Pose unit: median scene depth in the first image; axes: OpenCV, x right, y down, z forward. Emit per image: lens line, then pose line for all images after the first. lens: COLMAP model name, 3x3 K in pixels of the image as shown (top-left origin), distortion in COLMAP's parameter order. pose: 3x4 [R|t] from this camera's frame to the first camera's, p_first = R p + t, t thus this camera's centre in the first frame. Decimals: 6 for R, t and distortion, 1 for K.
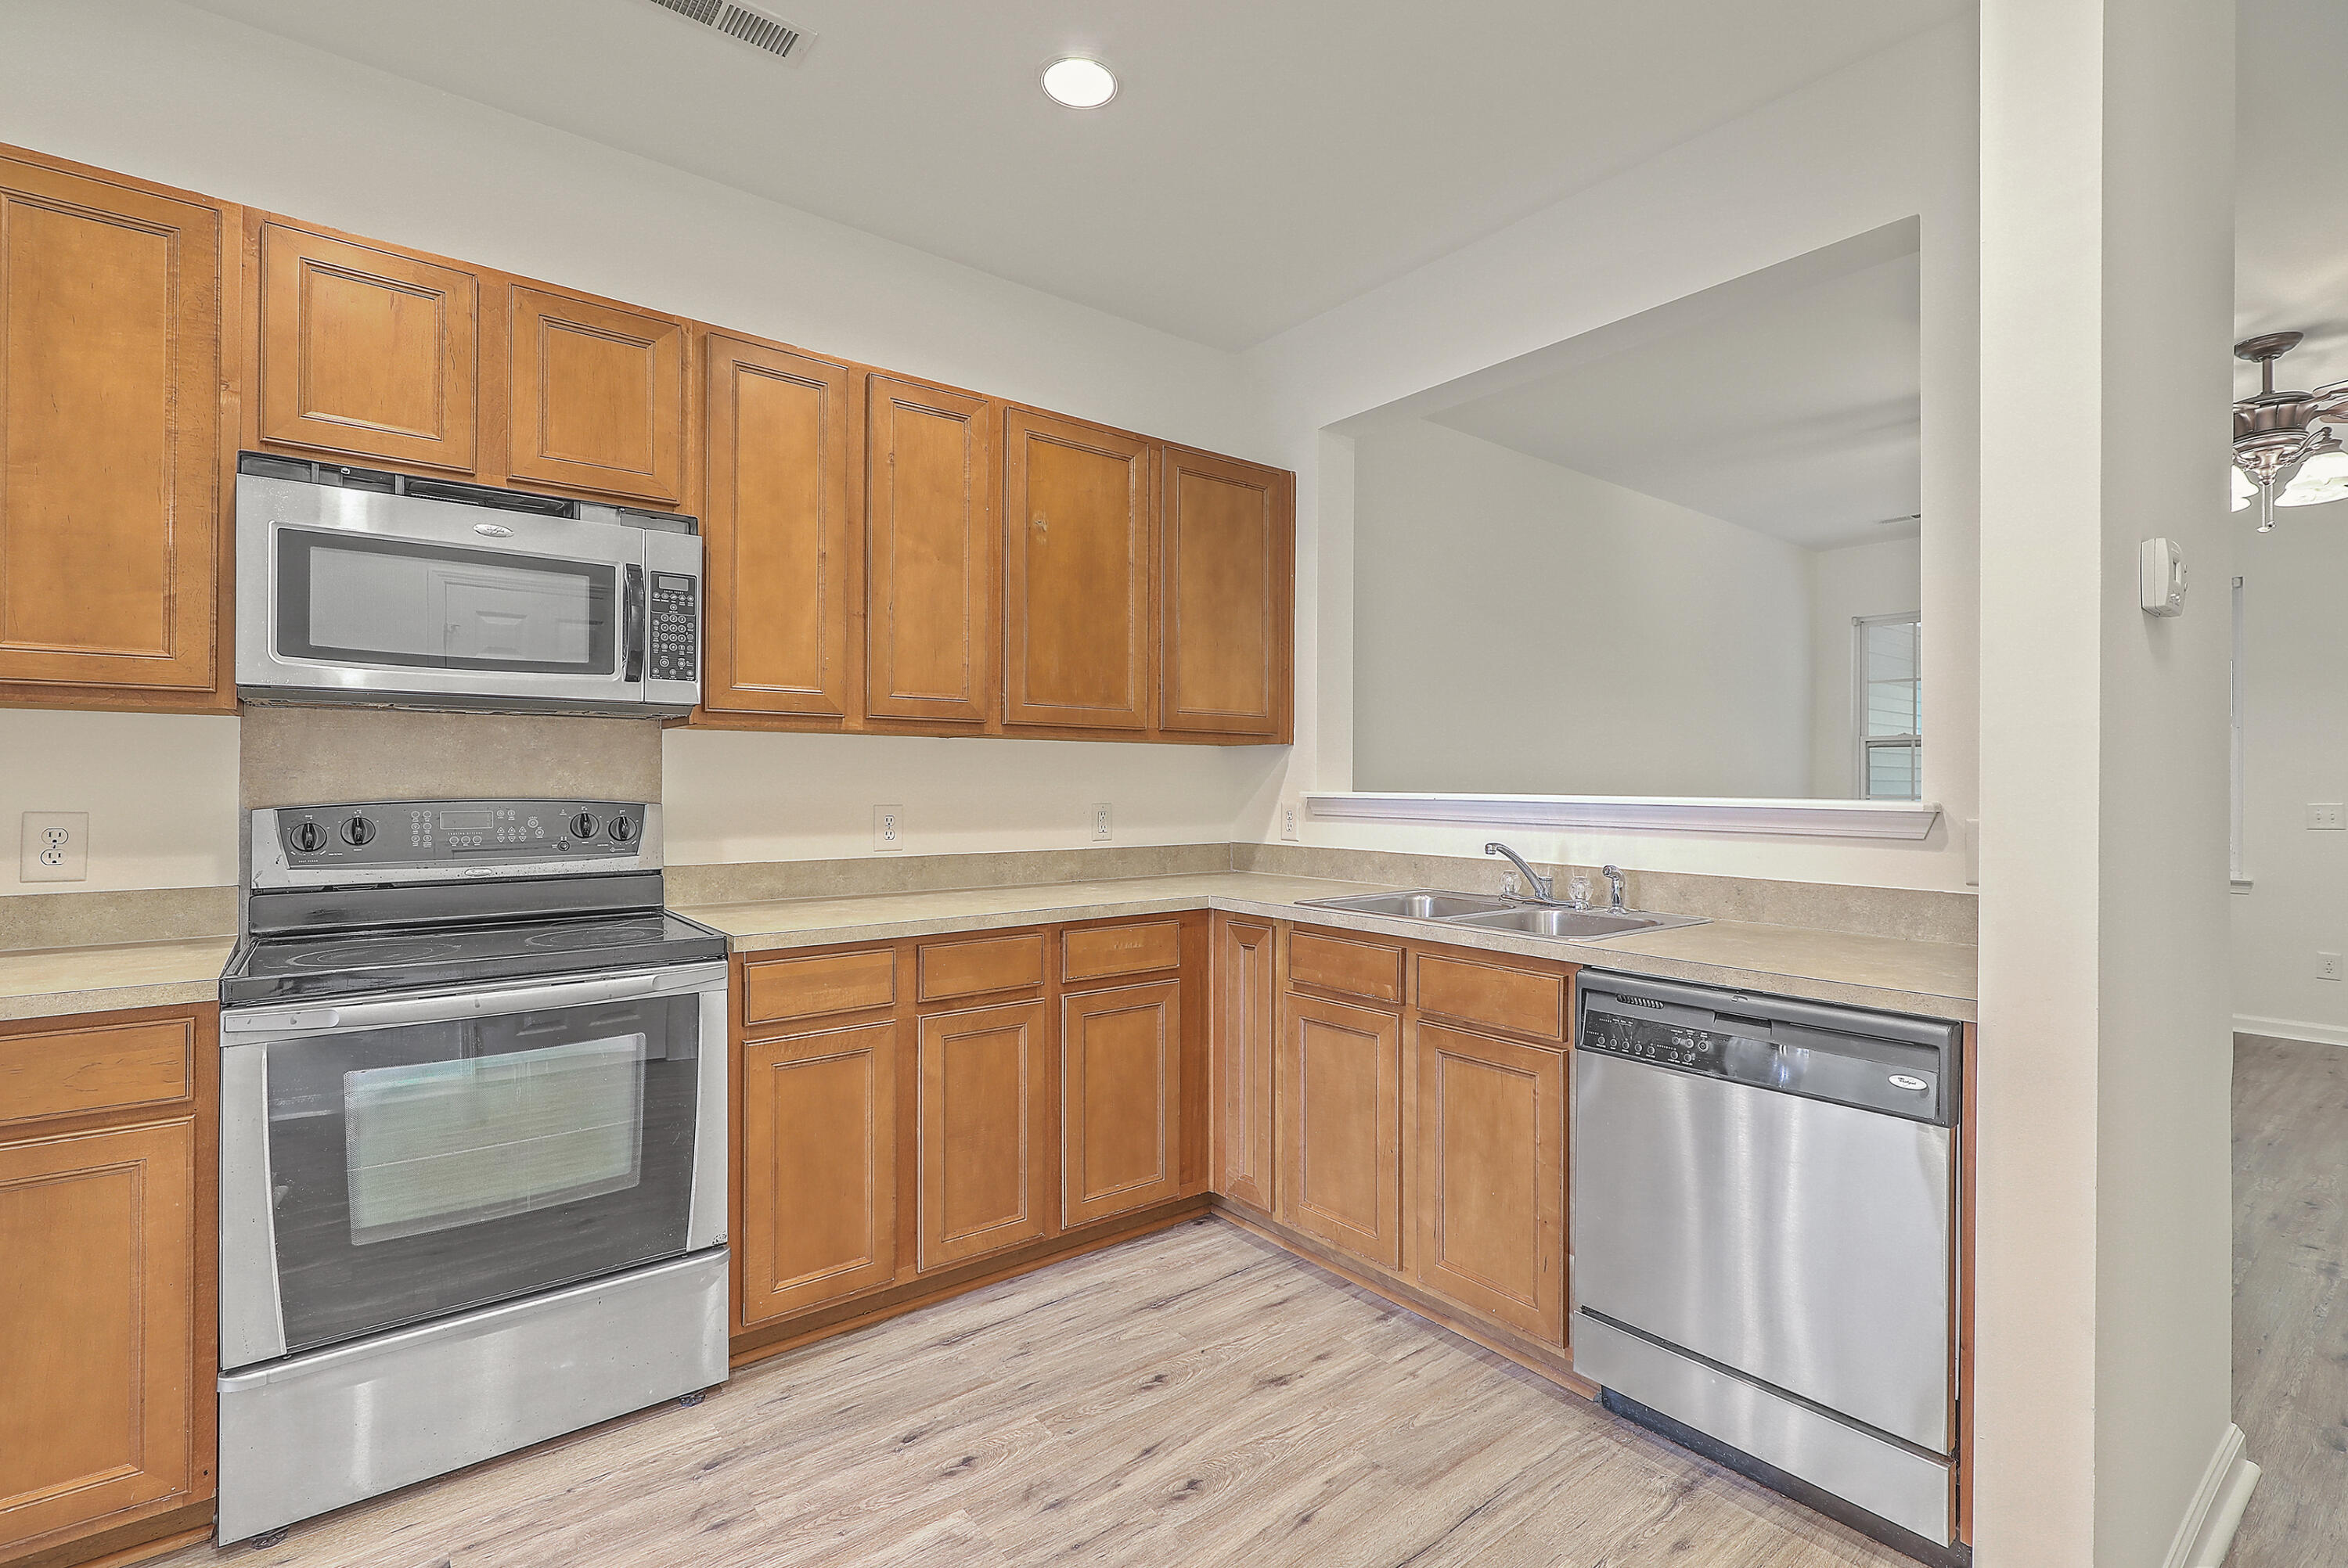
lens RADIAL K [[1065.1, 0, 1207.6], [0, 1065.1, 779.0], [0, 0, 1]] dist [-0.000704, -0.000264]
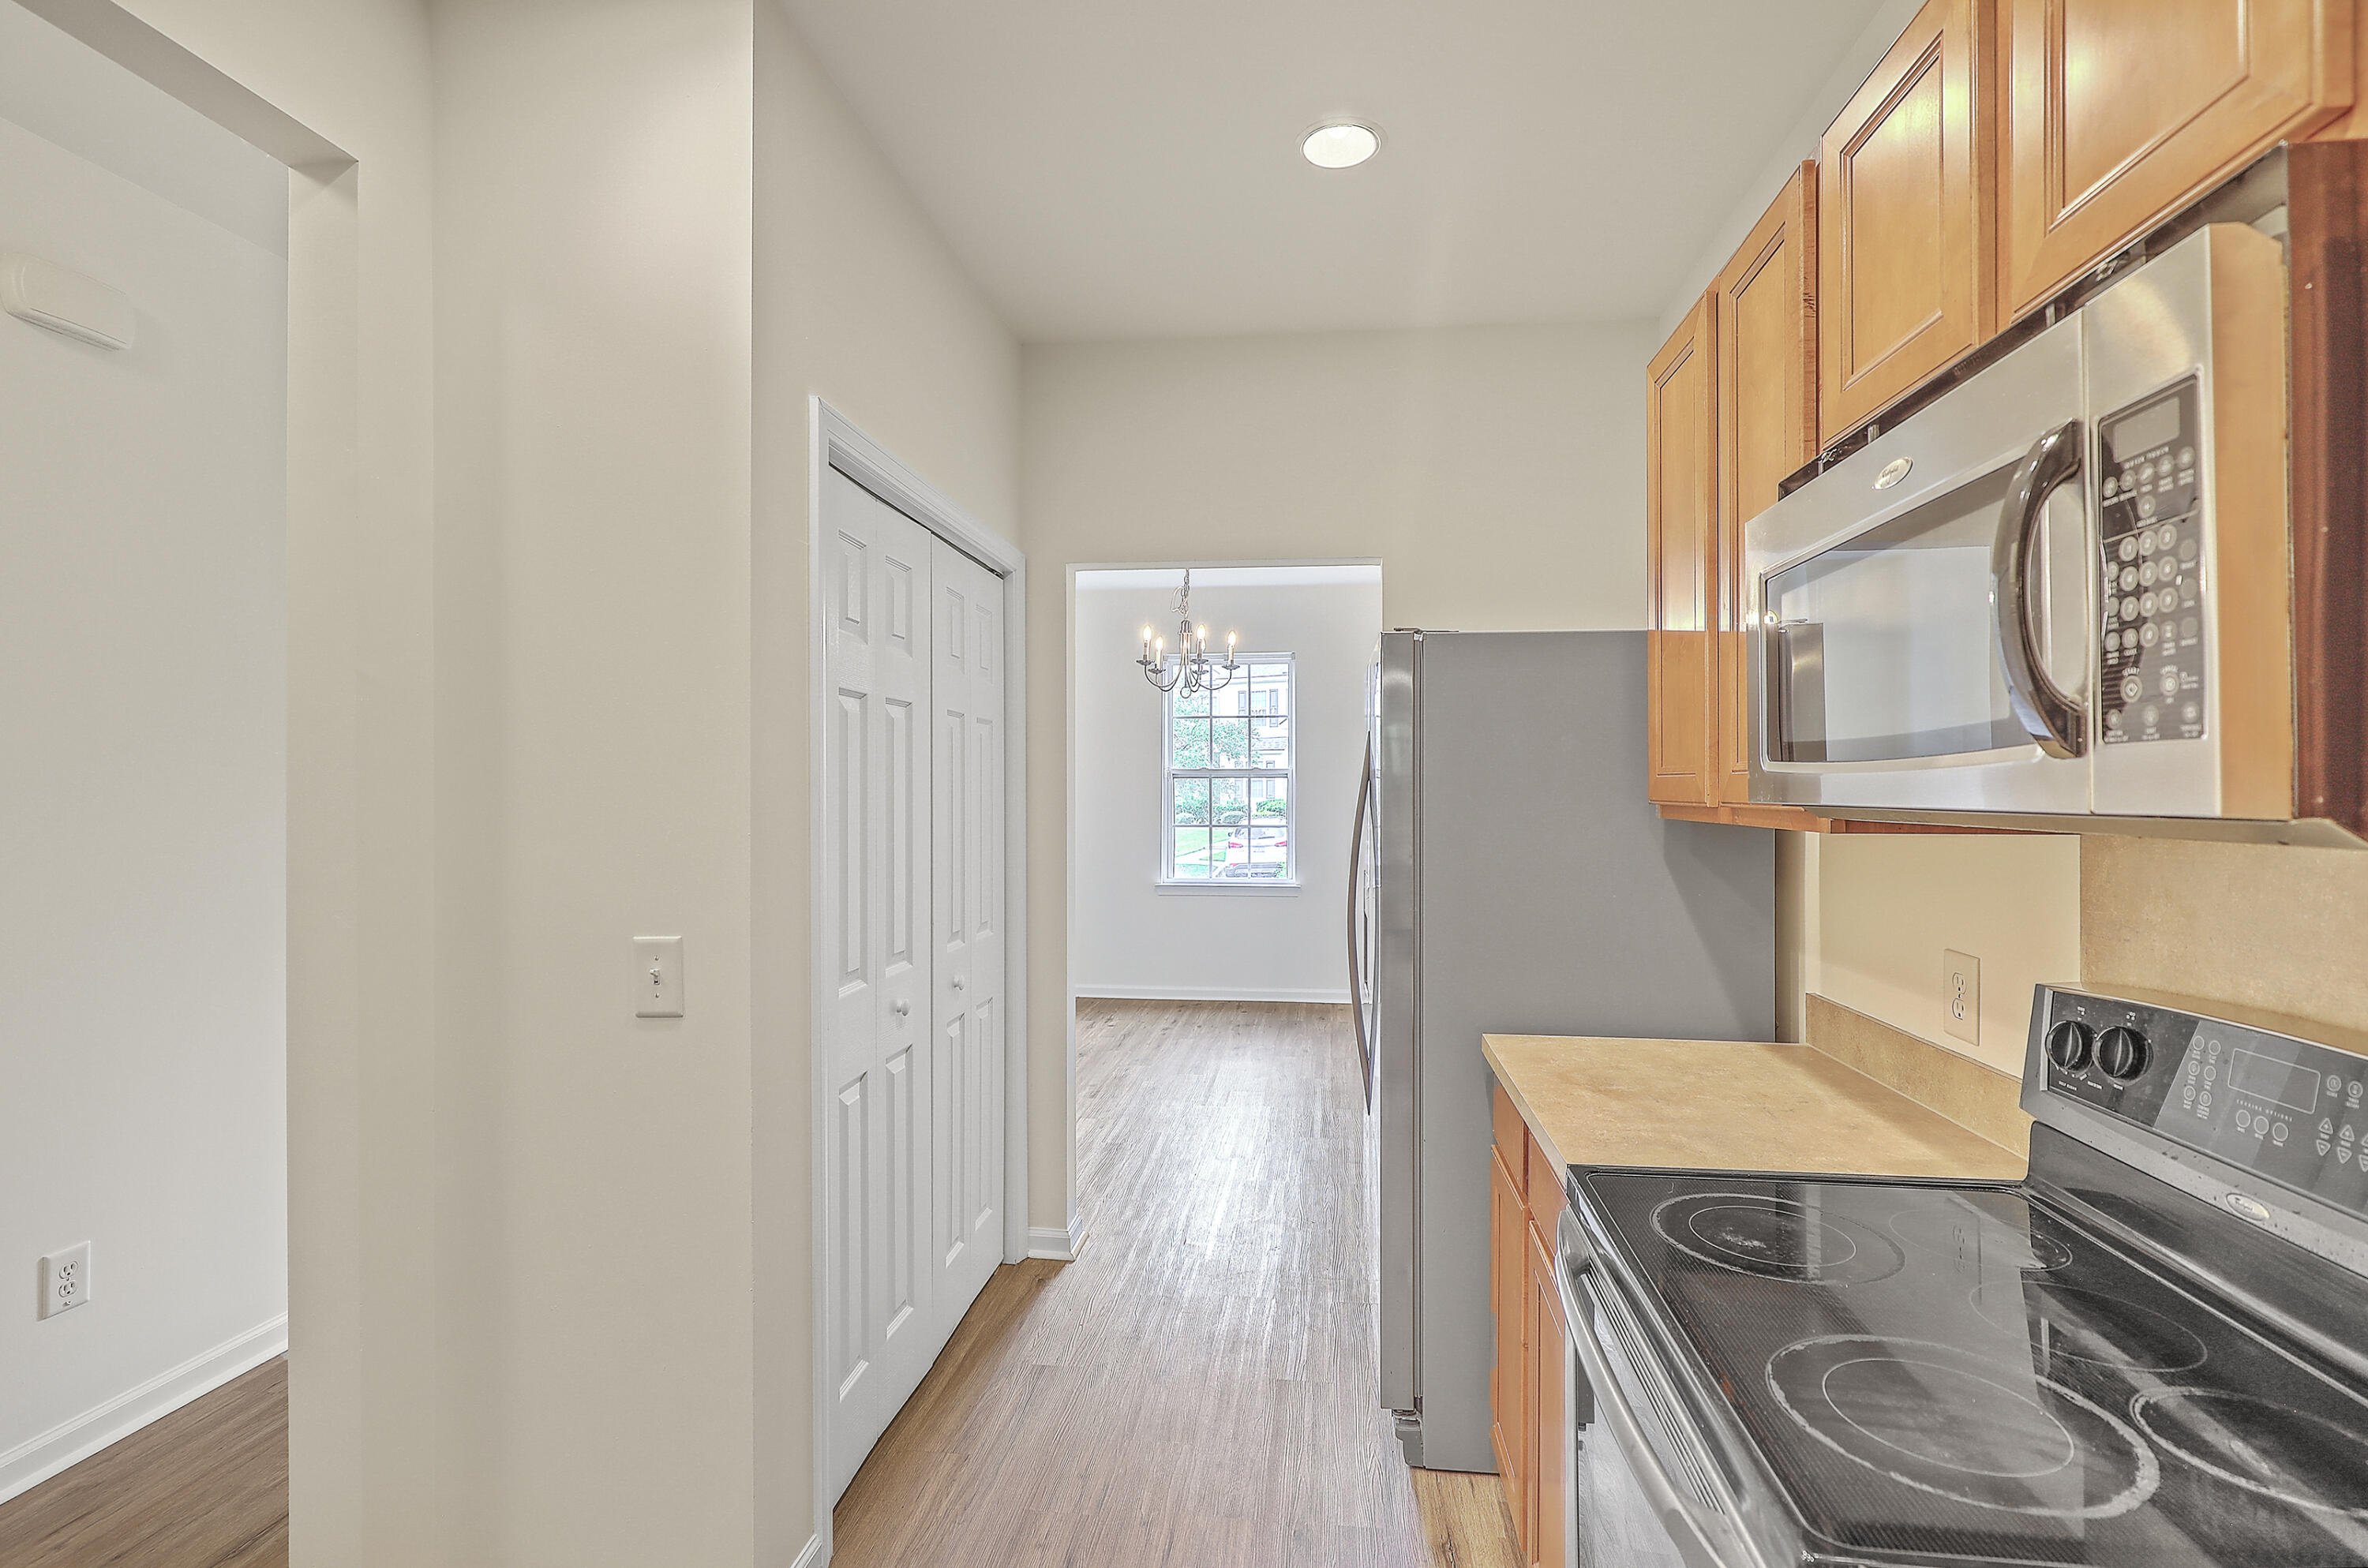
lens RADIAL K [[1074.2, 0, 1183.2], [0, 1074.2, 784.9], [0, 0, 1]] dist [-0.000704, -0.000264]
pose [[-0.734211, -0.003738, -0.678911, -0.083642], [-0.001661, 0.999992, -0.003709, -0.077612], [0.678920, -0.001596, -0.734211, 1.020743]]
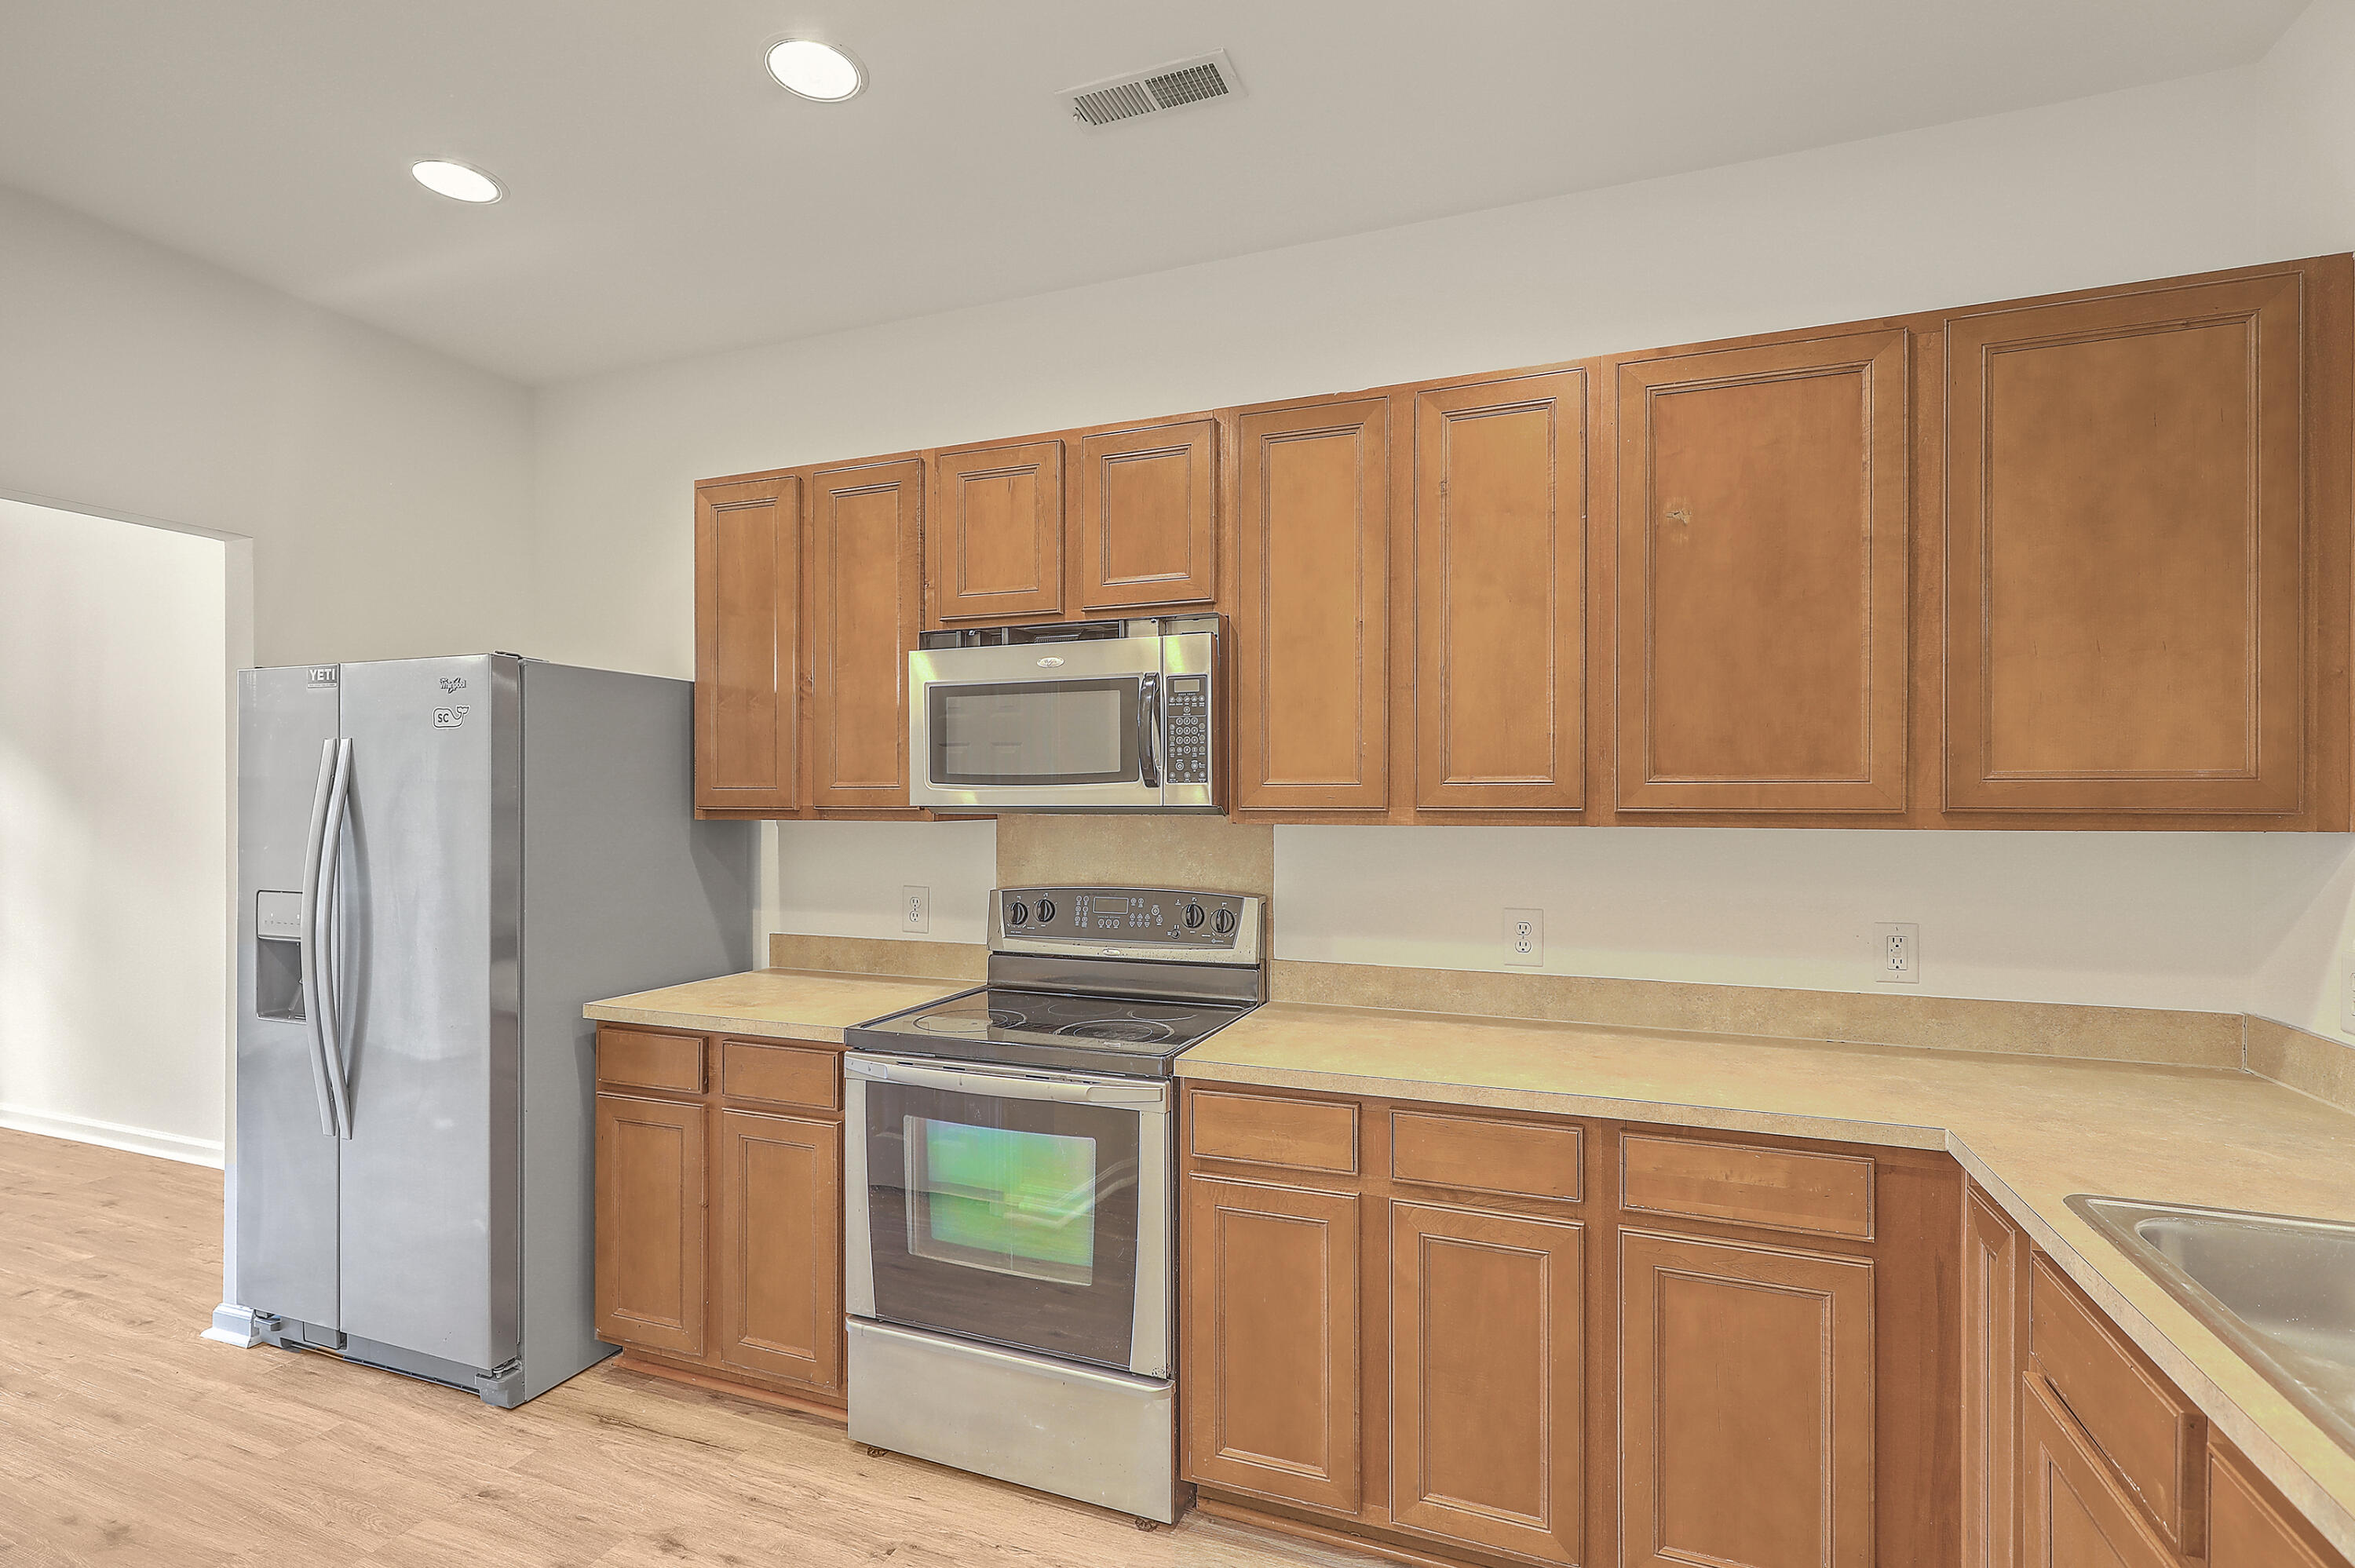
lens RADIAL K [[1068.3, 0, 1199.3], [0, 1068.3, 798.6], [0, 0, 1]] dist [-0.000704, -0.000264]
pose [[0.499740, -0.003517, -0.866168, 0.359355], [0.003135, 0.999993, -0.002251, -0.074802], [0.866170, -0.001590, 0.499748, 0.503902]]
